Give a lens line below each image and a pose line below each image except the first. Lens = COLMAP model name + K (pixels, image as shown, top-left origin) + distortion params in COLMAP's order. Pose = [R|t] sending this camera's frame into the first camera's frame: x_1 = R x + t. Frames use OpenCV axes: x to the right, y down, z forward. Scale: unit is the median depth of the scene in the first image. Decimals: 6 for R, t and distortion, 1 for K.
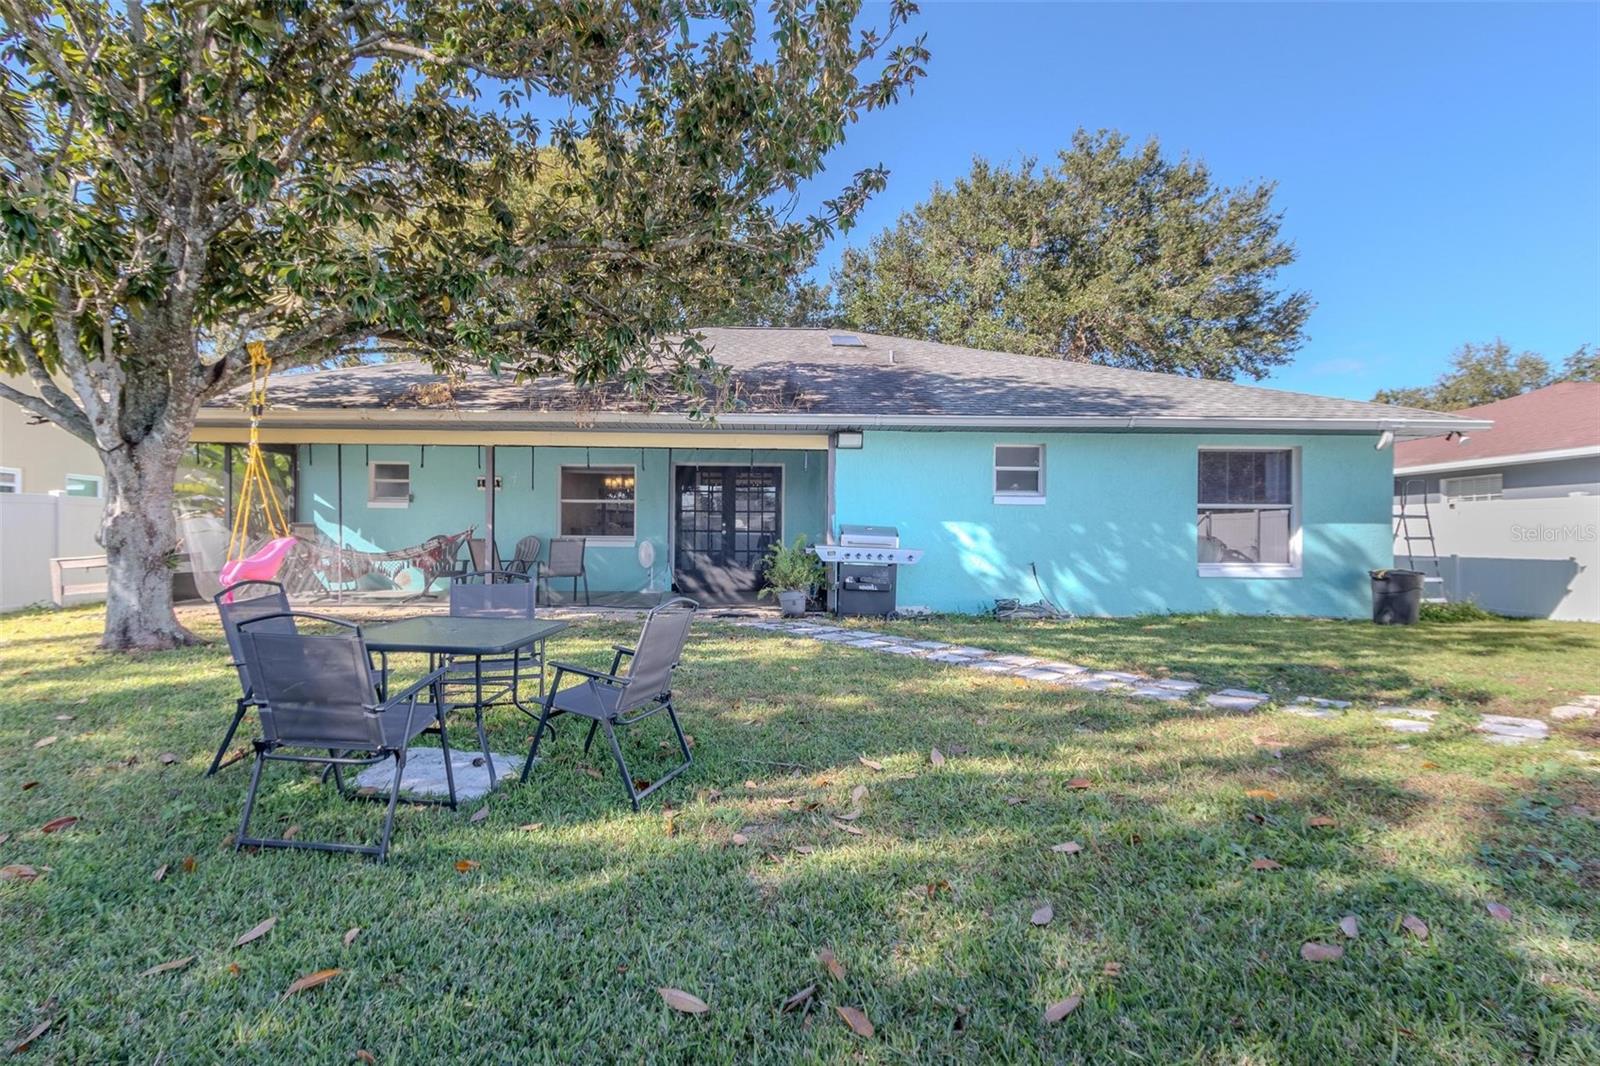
lens RADIAL K [[736.0, 0, 803.5], [0, 736.0, 539.9], [0, 0, 1]] dist [0.004211, -0.002459]
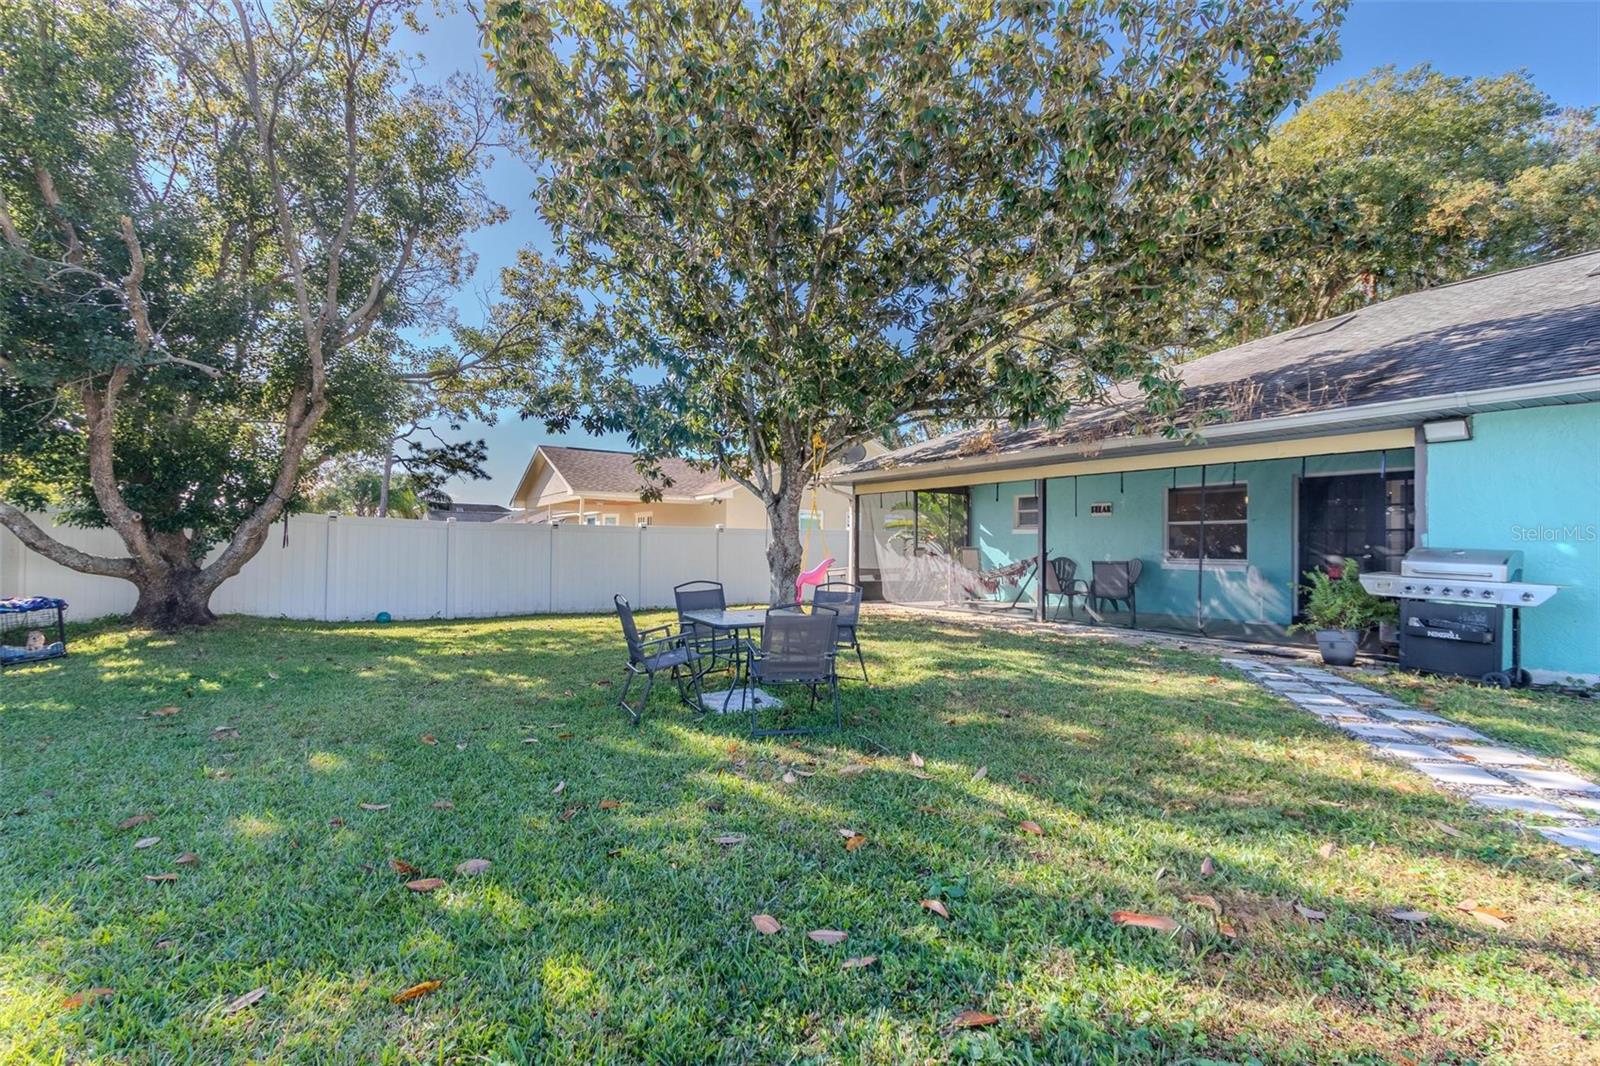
lens RADIAL K [[736.0, 0, 813.8], [0, 736.0, 534.9], [0, 0, 1]] dist [0.004211, -0.002459]
pose [[0.534621, -0.017330, -0.844914, 0.368834], [-0.012753, 0.999510, -0.028570, -0.004204], [0.844996, 0.026049, 0.534138, 0.093983]]
